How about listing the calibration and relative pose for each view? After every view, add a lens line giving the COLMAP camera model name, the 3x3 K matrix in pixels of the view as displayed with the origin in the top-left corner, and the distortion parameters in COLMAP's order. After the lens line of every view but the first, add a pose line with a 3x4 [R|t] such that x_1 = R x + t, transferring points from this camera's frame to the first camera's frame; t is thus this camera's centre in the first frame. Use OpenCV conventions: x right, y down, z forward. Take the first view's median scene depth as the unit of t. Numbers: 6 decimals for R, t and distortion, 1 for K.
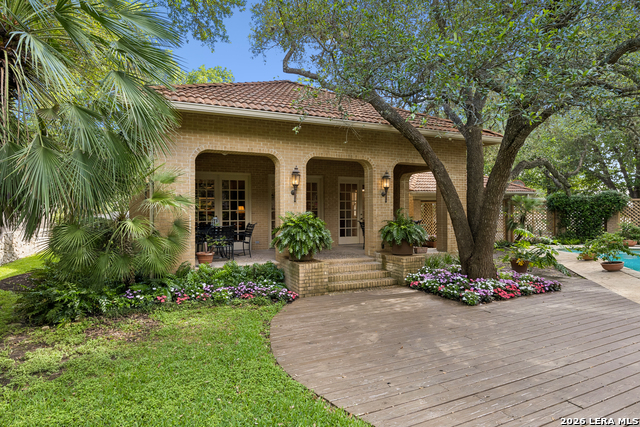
lens RADIAL K [[358.4, 0, 319.7], [0, 358.4, 208.6], [0, 0, 1]] dist [0.001787, -0.000070]
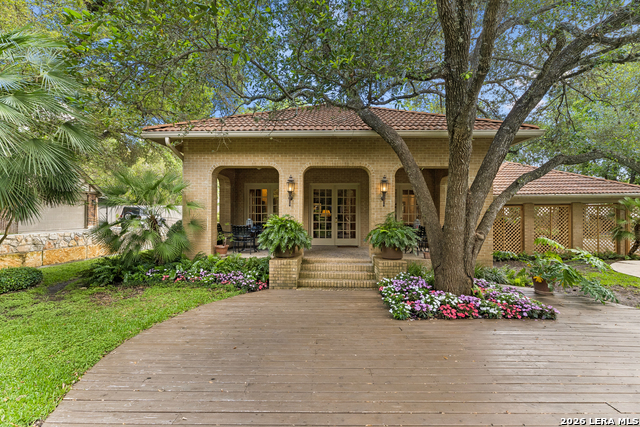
lens RADIAL K [[291.8, 0, 322.4], [0, 291.8, 213.6], [0, 0, 1]] dist [0.003783, -0.003203]
pose [[0.900910, 0.005957, -0.433964, 0.450066], [-0.004232, 0.999979, 0.004940, -0.000145], [0.433985, -0.002614, 0.900916, 0.200181]]
